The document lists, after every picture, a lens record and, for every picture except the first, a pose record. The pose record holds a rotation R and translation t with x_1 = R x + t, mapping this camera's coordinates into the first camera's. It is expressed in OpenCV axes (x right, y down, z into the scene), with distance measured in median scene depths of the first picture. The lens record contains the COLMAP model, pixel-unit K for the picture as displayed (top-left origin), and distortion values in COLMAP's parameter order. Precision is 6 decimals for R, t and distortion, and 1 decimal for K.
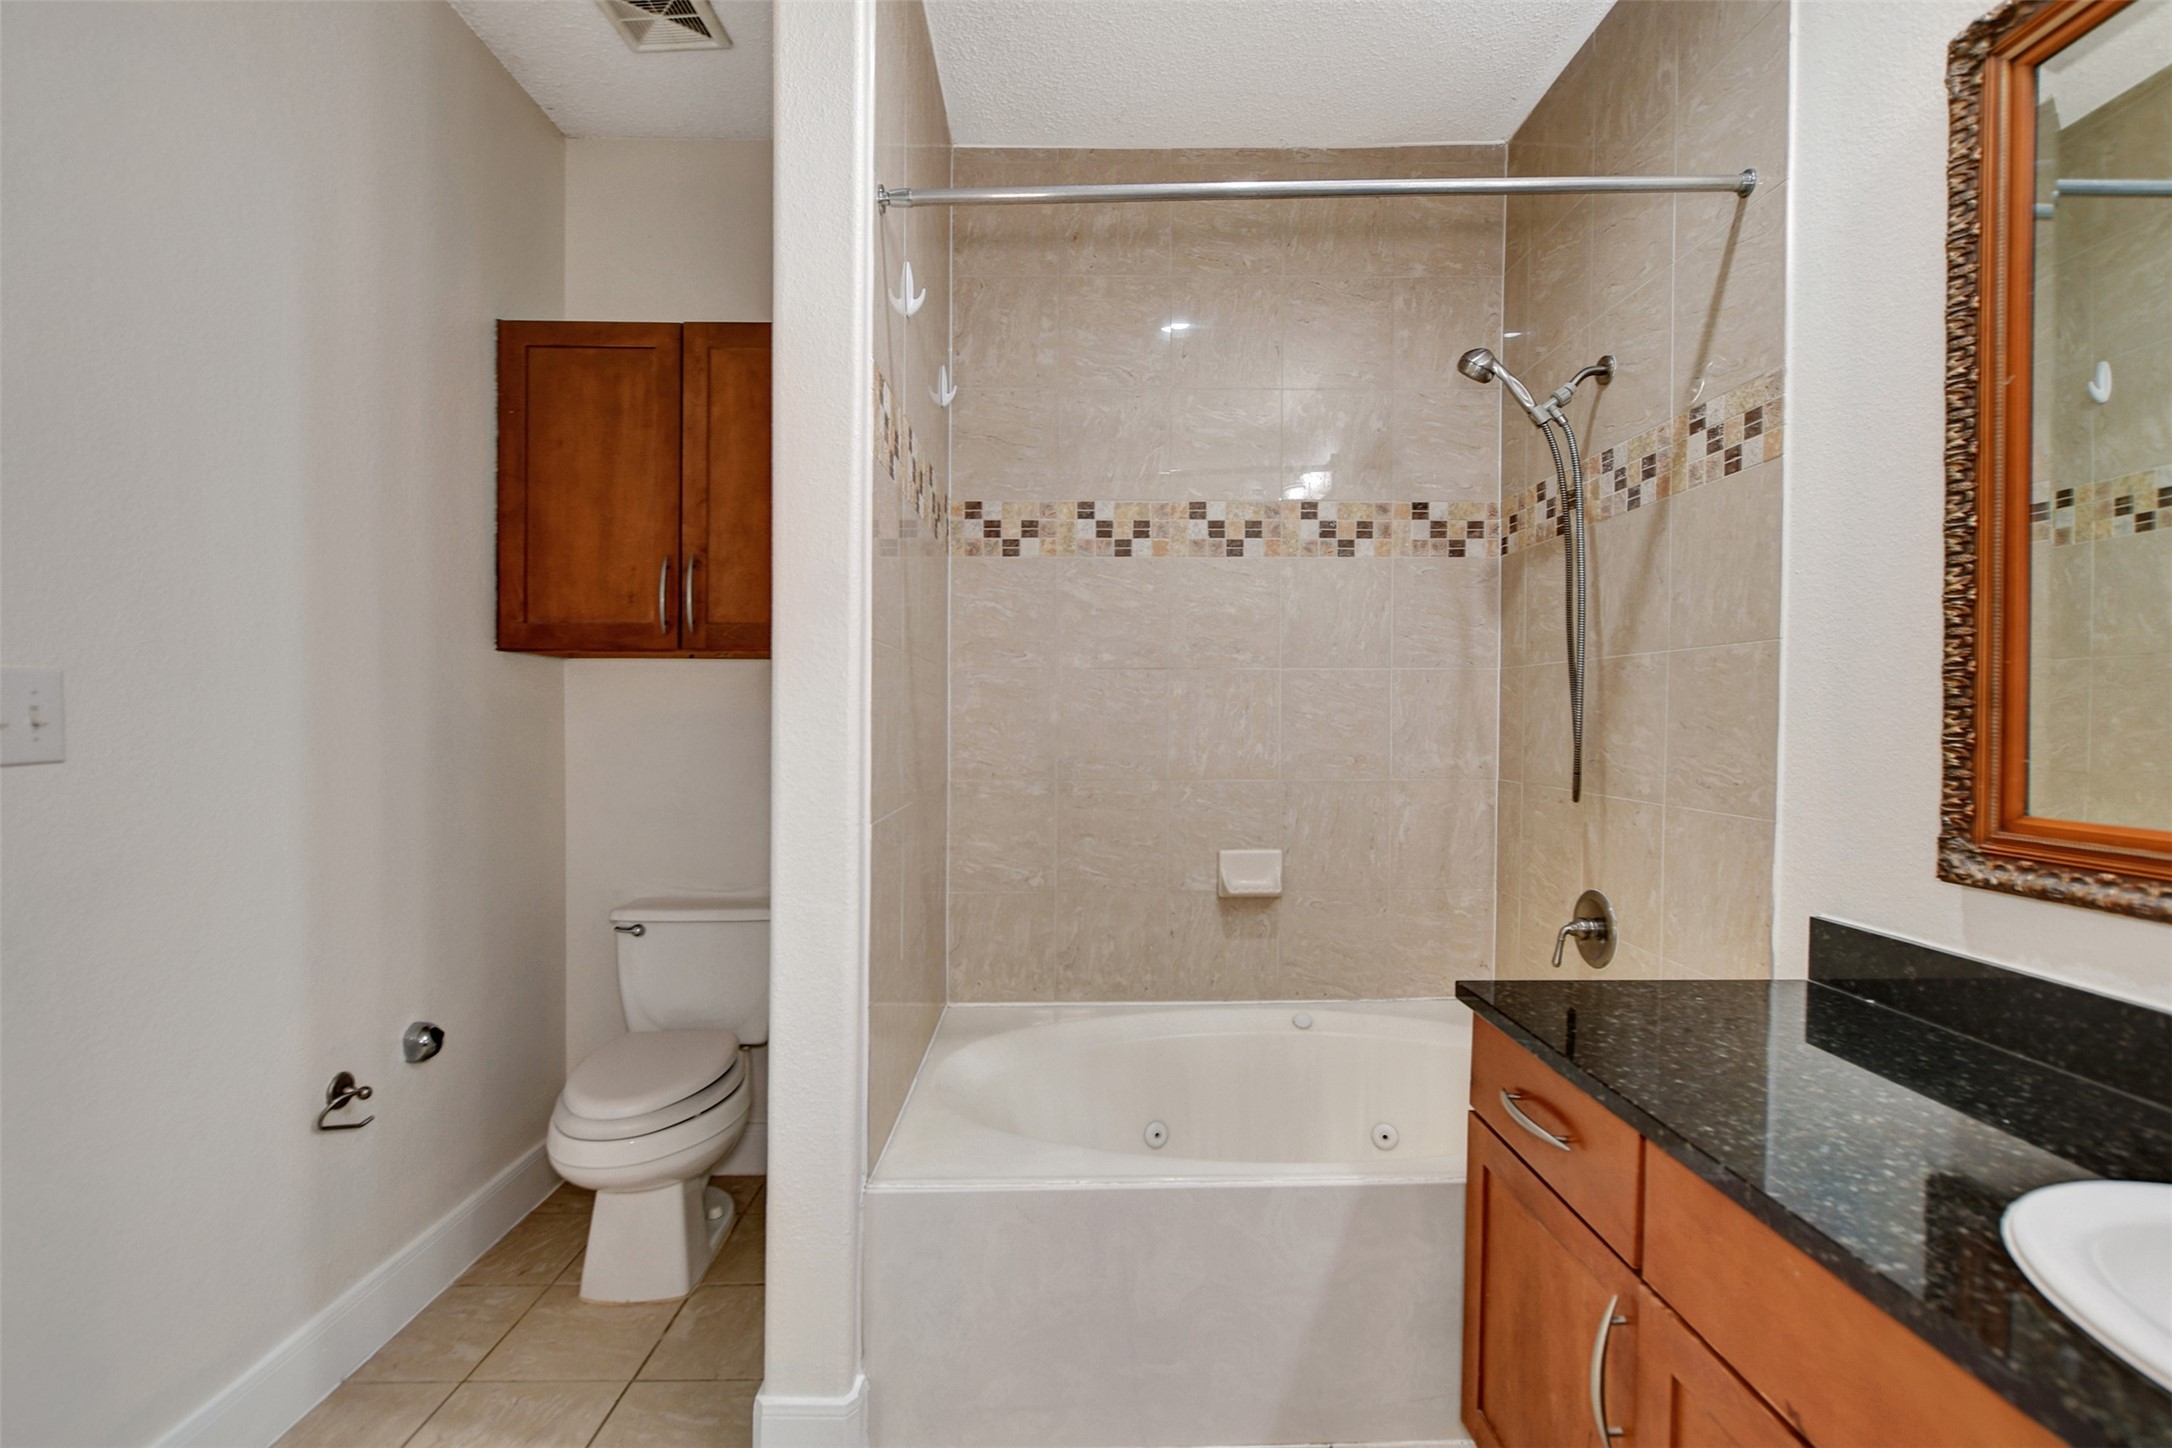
lens RADIAL K [[974.0, 0, 1081.7], [0, 974.0, 735.2], [0, 0, 1]] dist [-0.008672, 0.005578]
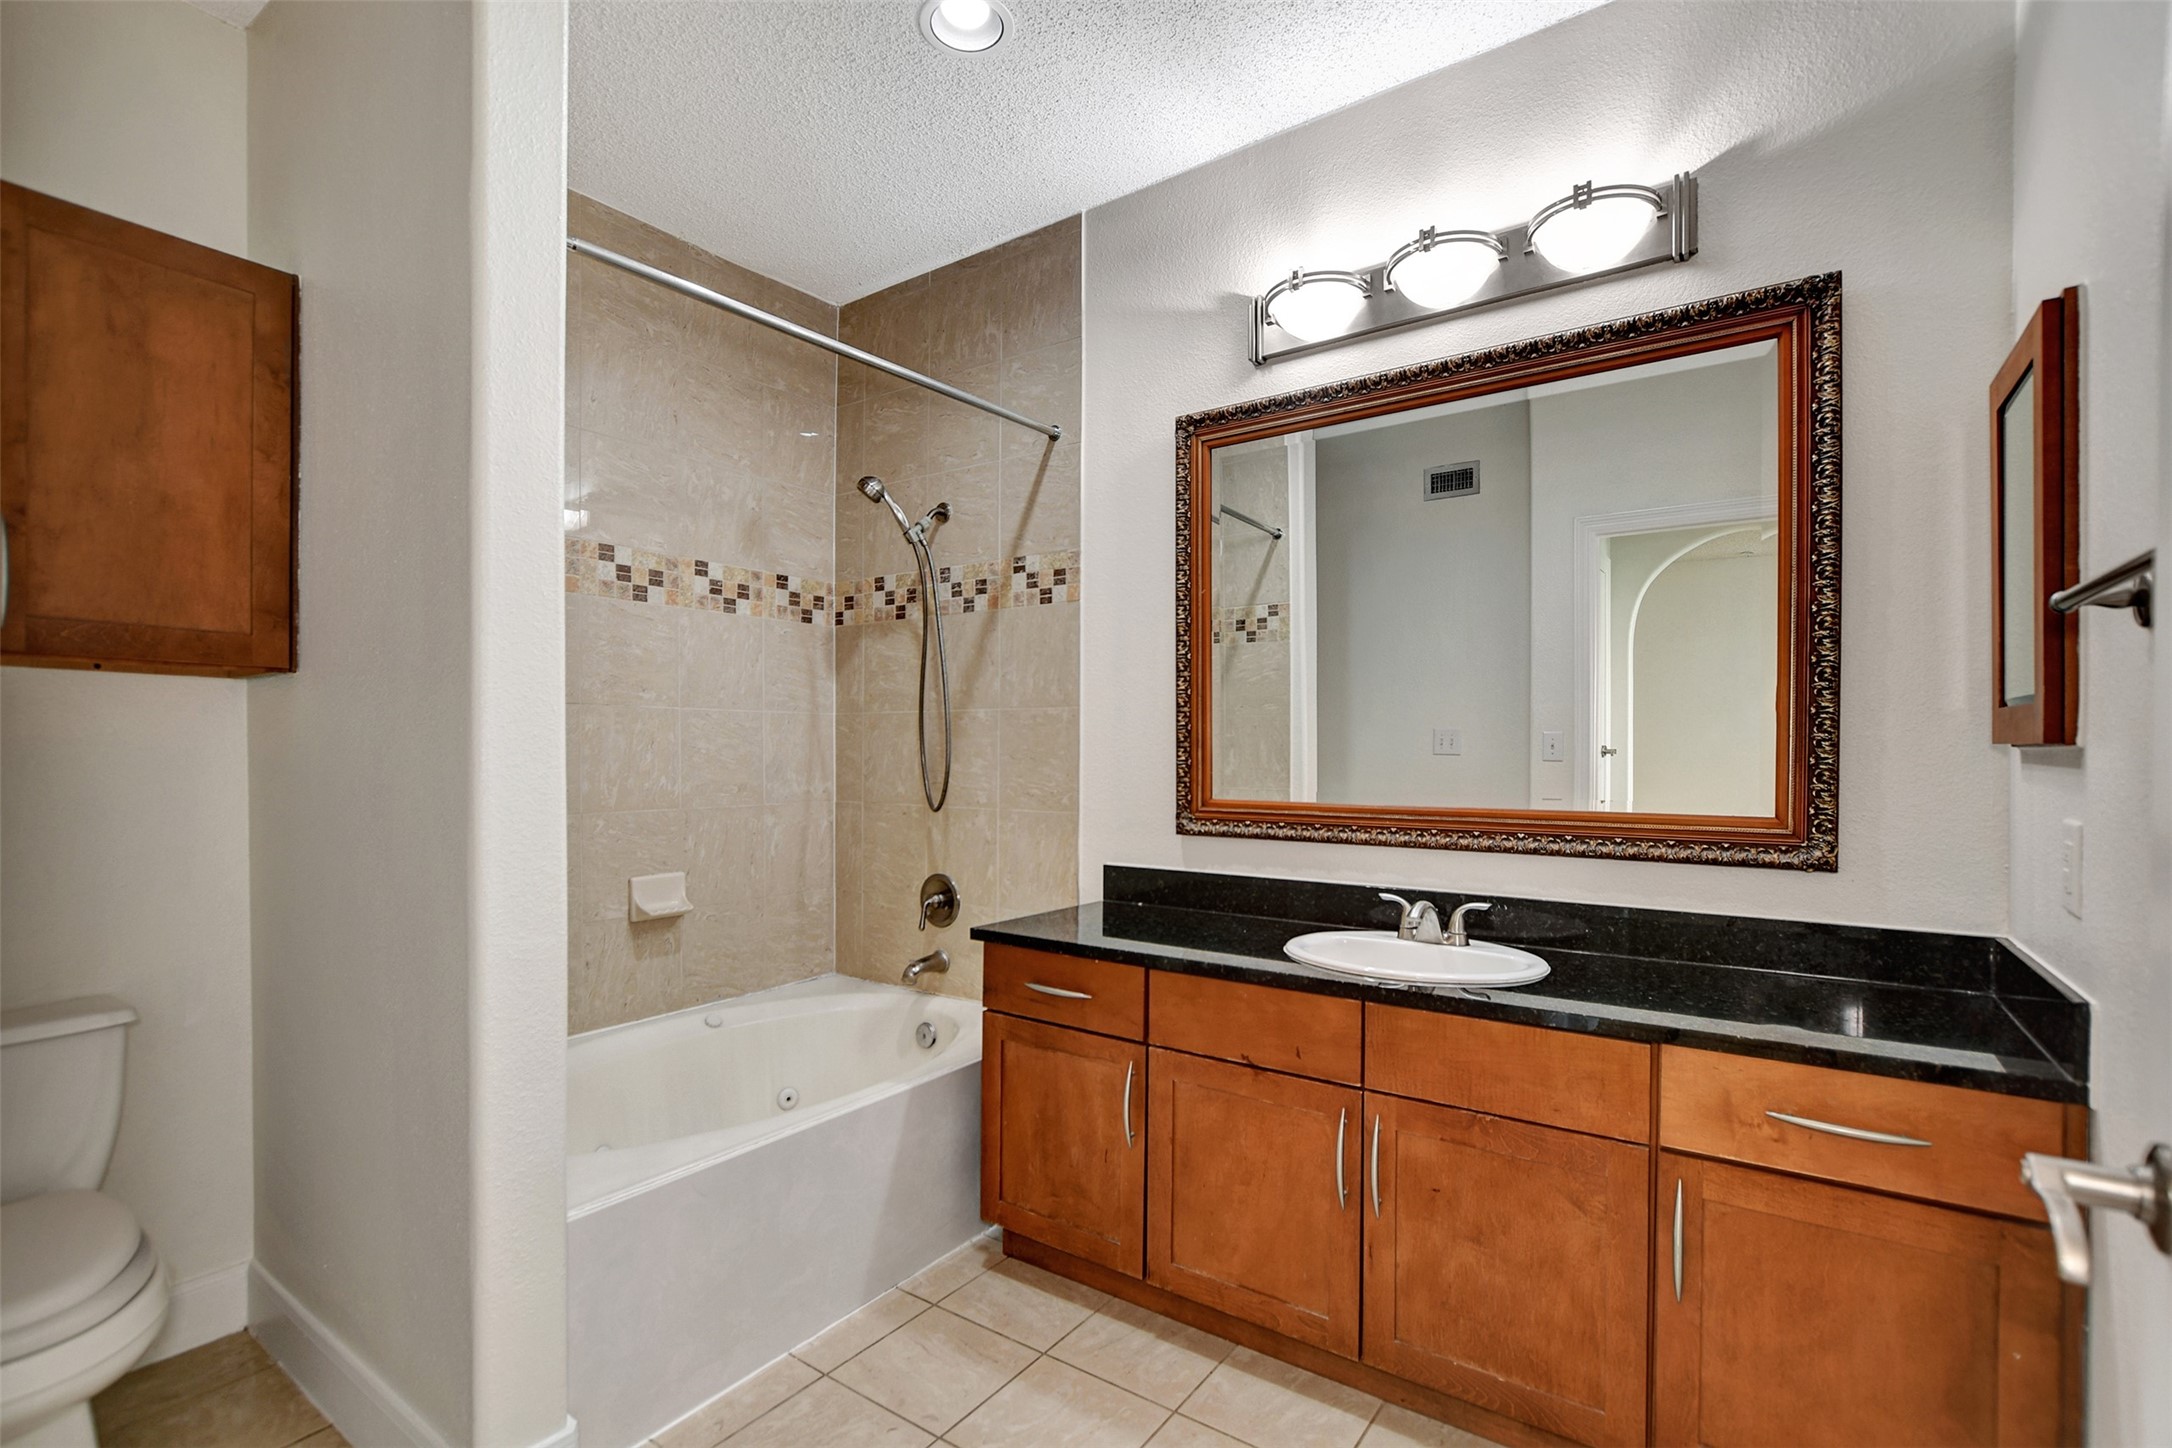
lens RADIAL K [[994.3, 0, 1058.4], [0, 994.3, 756.9], [0, 0, 1]] dist [-0.002812, 0.000237]
pose [[0.605235, -0.001575, 0.796045, -0.505587], [0.013611, 0.999872, -0.008370, 0.002948], [-0.795931, 0.015901, 0.605179, -0.024767]]
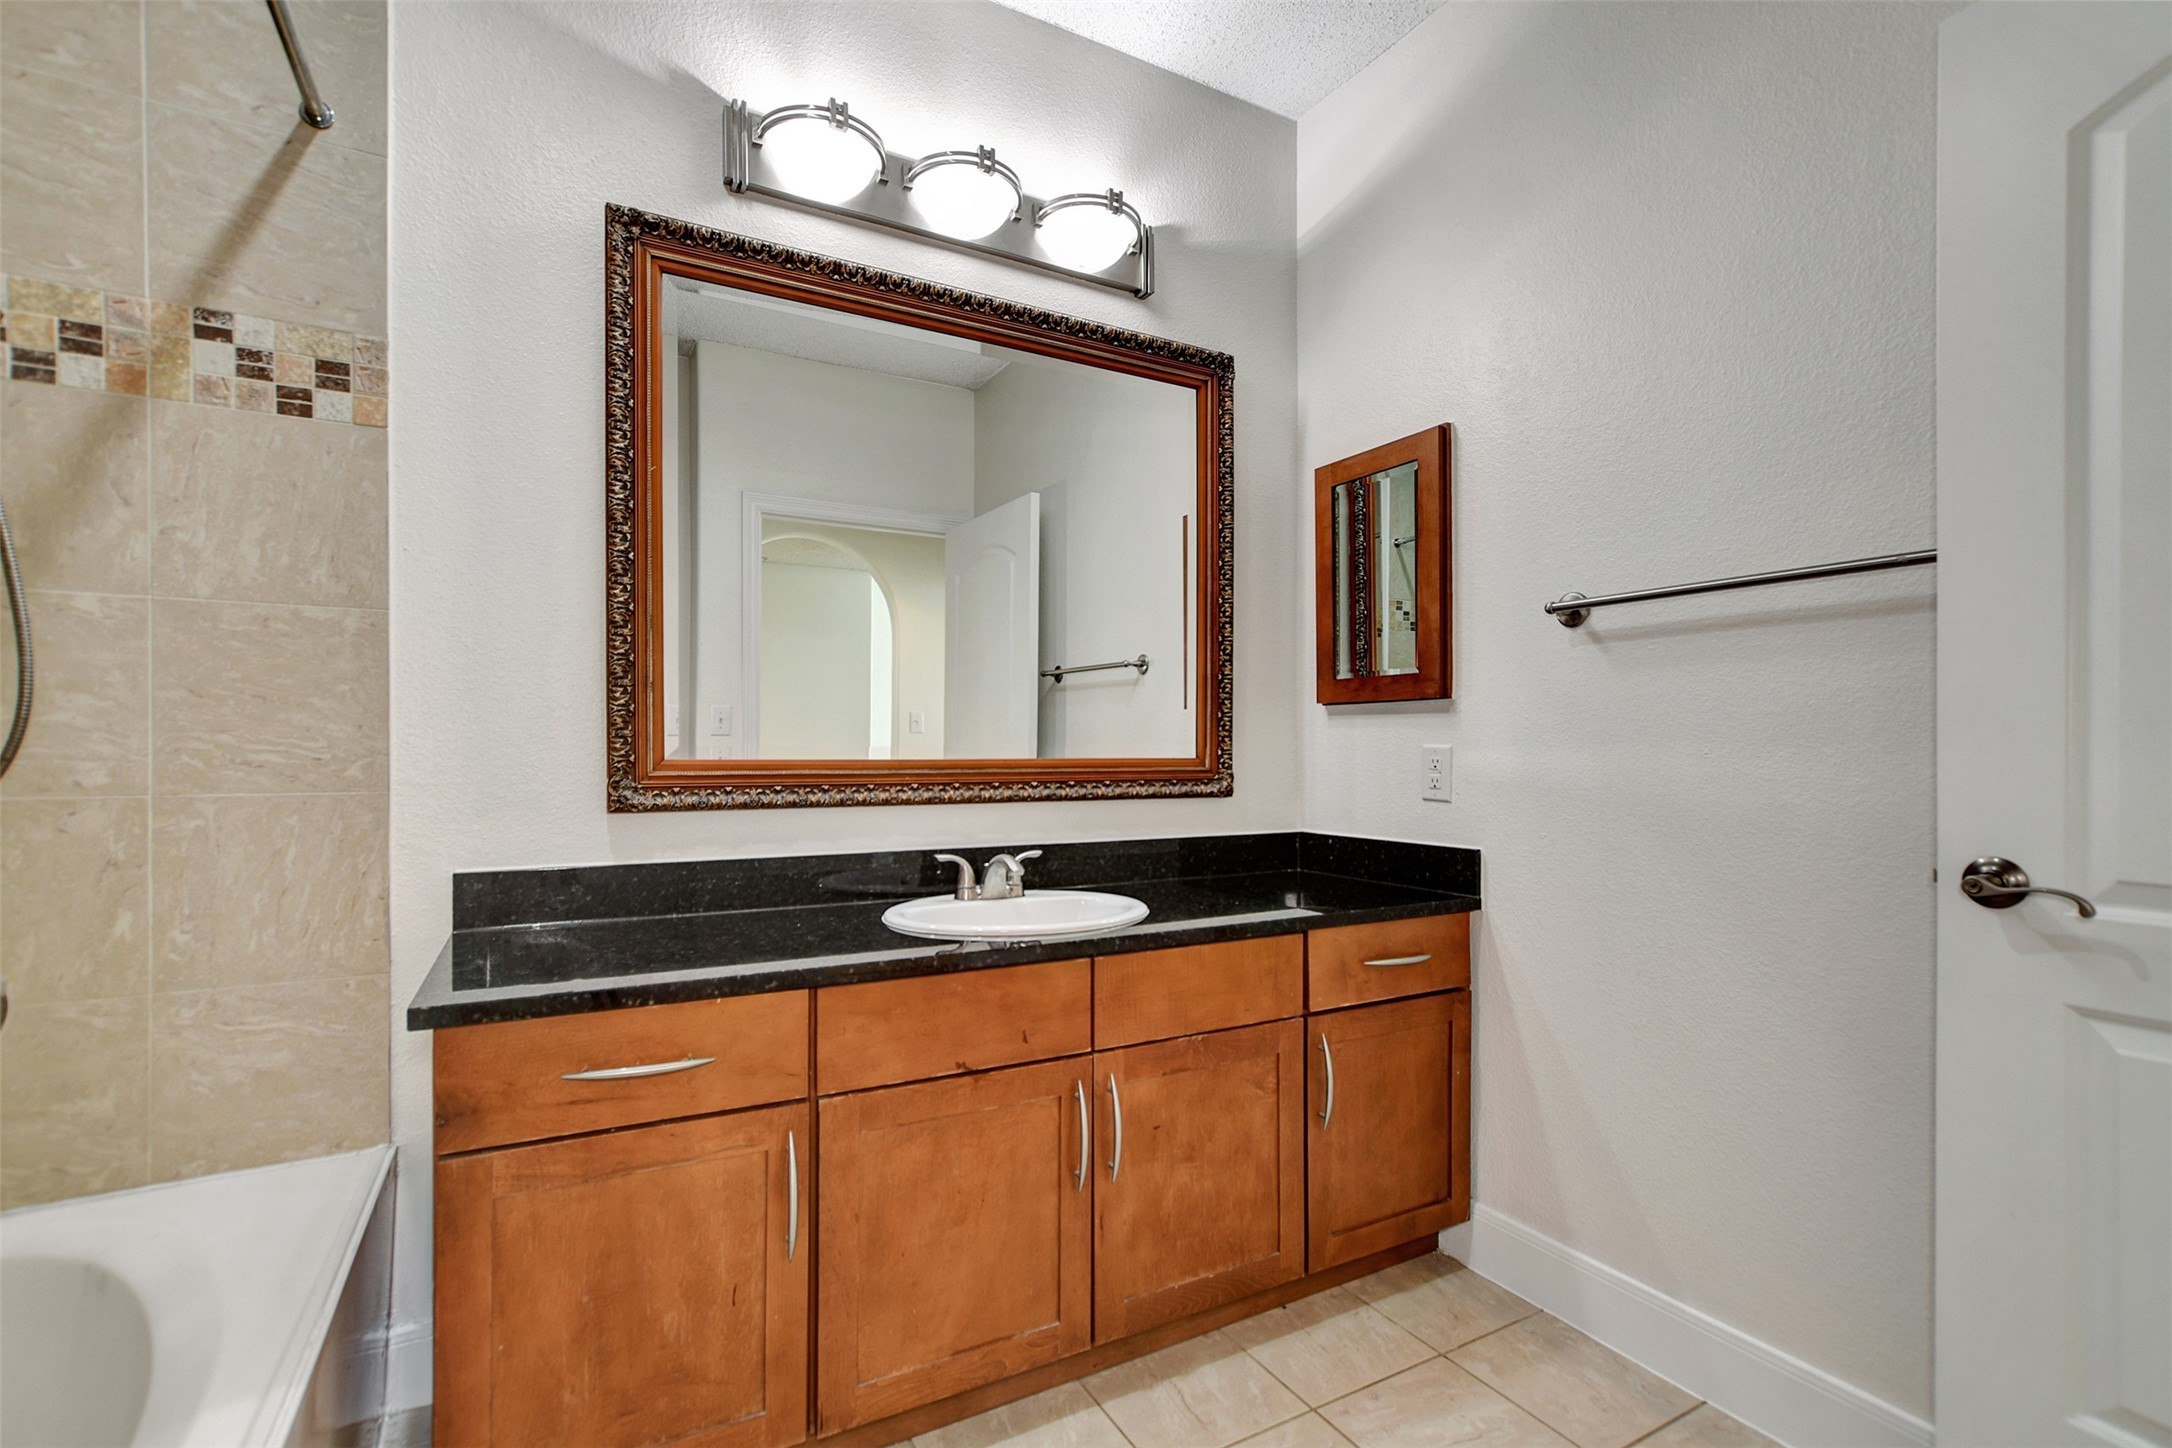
lens RADIAL K [[963.7, 0, 1083.9], [0, 963.7, 755.1], [0, 0, 1]] dist [-0.002169, 0.000467]
pose [[-0.461839, -0.004536, 0.886952, -0.356491], [0.016567, 0.999768, 0.013739, 0.034941], [-0.886809, 0.021039, -0.461657, 0.590095]]
